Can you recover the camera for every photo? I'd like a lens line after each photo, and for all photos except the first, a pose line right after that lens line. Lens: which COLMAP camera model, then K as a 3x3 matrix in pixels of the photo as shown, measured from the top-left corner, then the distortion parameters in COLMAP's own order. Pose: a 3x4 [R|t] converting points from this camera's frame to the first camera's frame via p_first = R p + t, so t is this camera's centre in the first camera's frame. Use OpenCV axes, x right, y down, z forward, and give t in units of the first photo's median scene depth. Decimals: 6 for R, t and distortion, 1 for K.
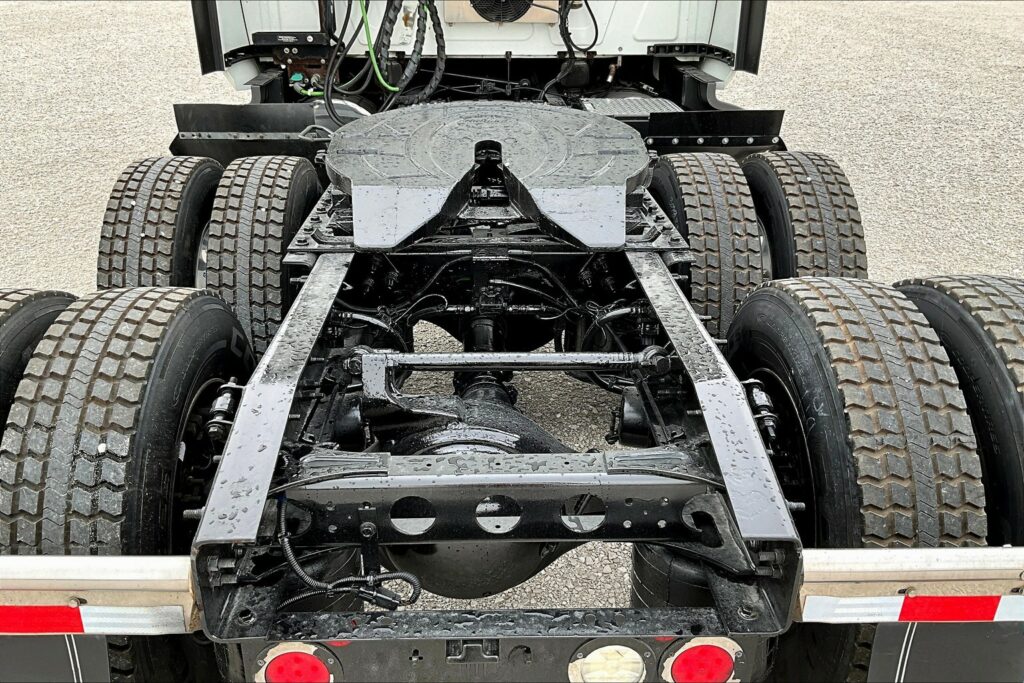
lens RADIAL K [[850.9, 0, 517.8], [0, 850.9, 341.2], [0, 0, 1]] dist [0.093056, -0.188833]
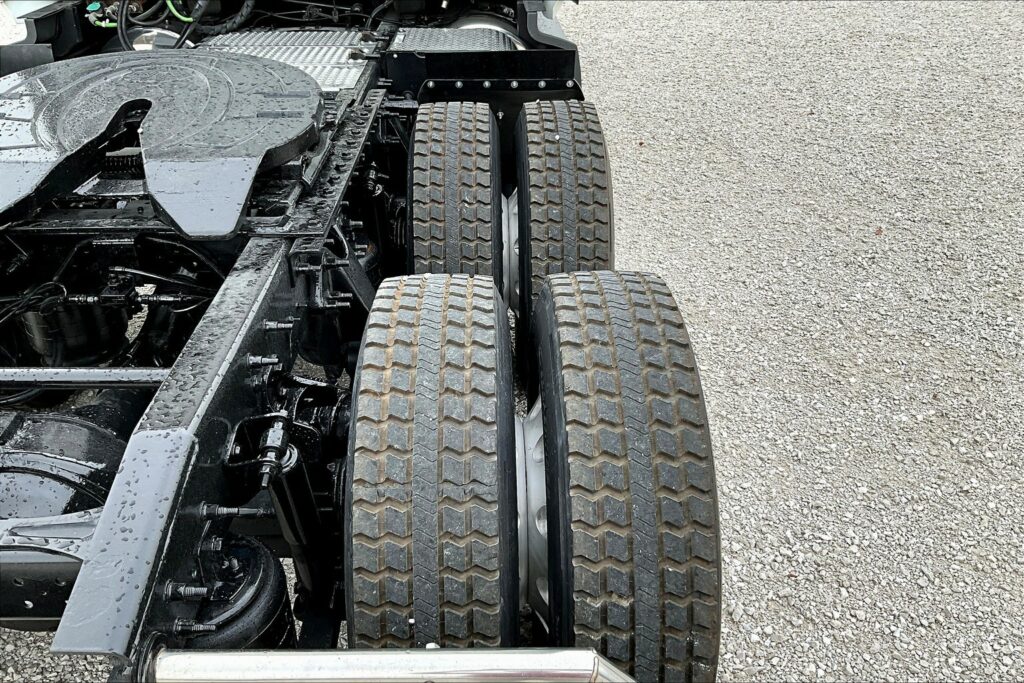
lens RADIAL K [[850.9, 0, 520.5], [0, 850.9, 339.5], [0, 0, 1]] dist [0.093056, -0.188833]
pose [[0.999852, 0.003556, -0.016822, 0.332988], [-0.001847, 0.994933, 0.100525, -0.071754], [0.017094, -0.100479, 0.994792, 0.094566]]
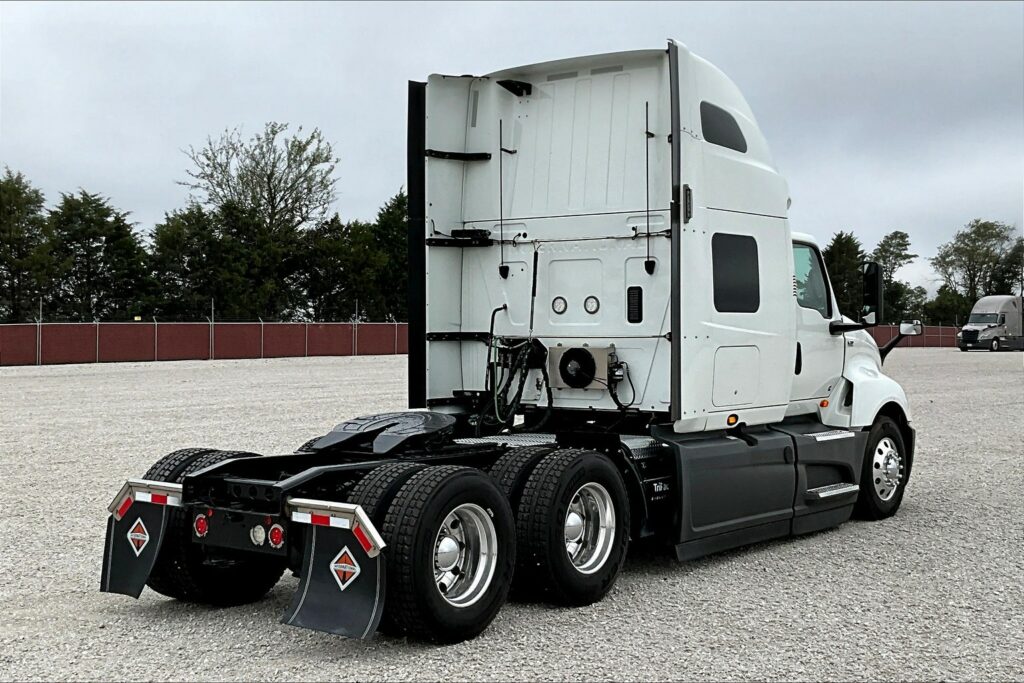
lens RADIAL K [[1419.8, 0, 508.9], [0, 1419.8, 342.2], [0, 0, 1]] dist [0.114617, 0.000000]
pose [[0.769347, 0.001840, -0.638828, 2.447099], [-0.261241, 0.913465, -0.311985, 0.639562], [0.582973, 0.406913, 0.703253, -1.516999]]
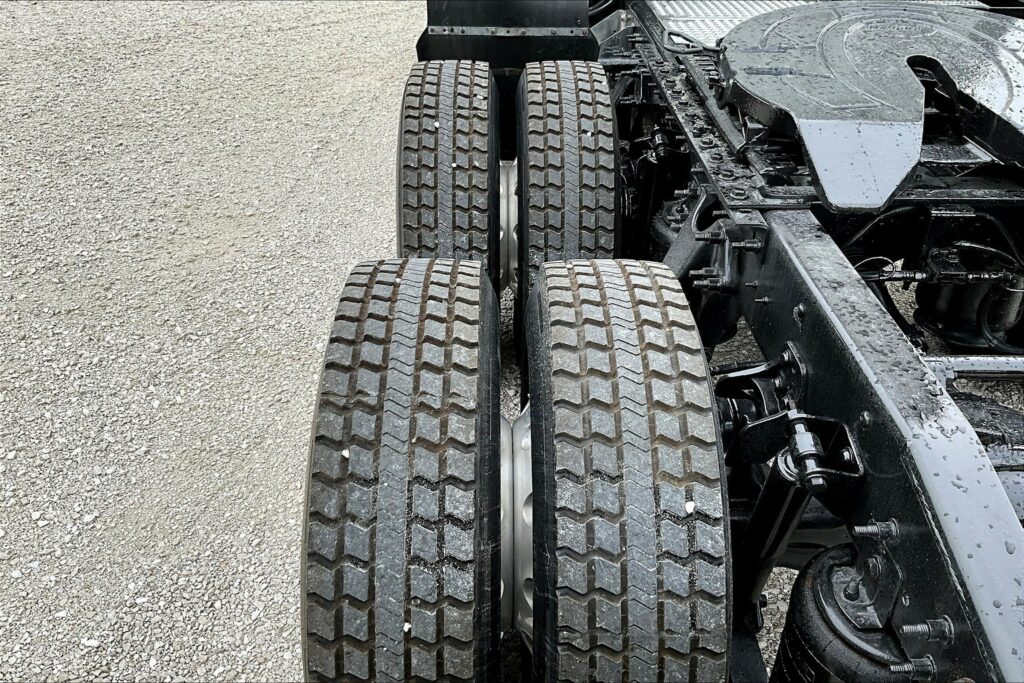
lens RADIAL K [[850.9, 0, 517.0], [0, 850.9, 348.9], [0, 0, 1]] dist [0.093056, -0.188833]
pose [[0.999502, 0.019642, -0.024713, -0.345932], [-0.015628, 0.988066, 0.153236, -0.073564], [0.027427, -0.152774, 0.987881, 0.142138]]
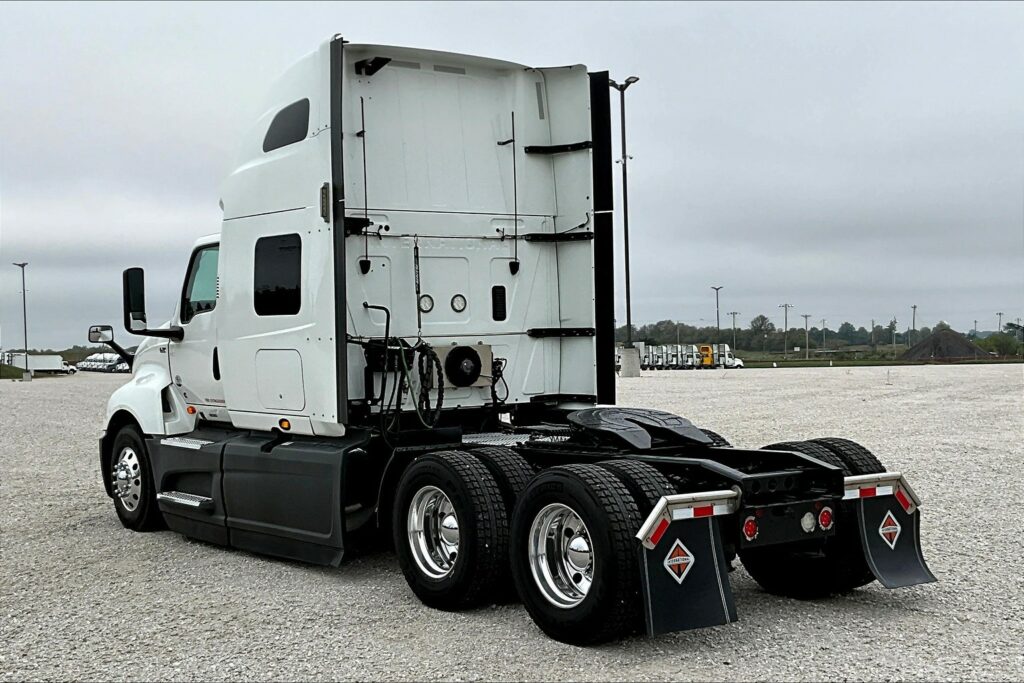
lens RADIAL K [[1419.8, 0, 570.0], [0, 1419.8, 343.9], [0, 0, 1]] dist [0.114617, 0.000000]
pose [[0.801710, -0.031923, 0.596861, -2.219643], [0.272522, 0.908262, -0.317476, 0.693258], [-0.531971, 0.417181, 0.736862, -1.678148]]
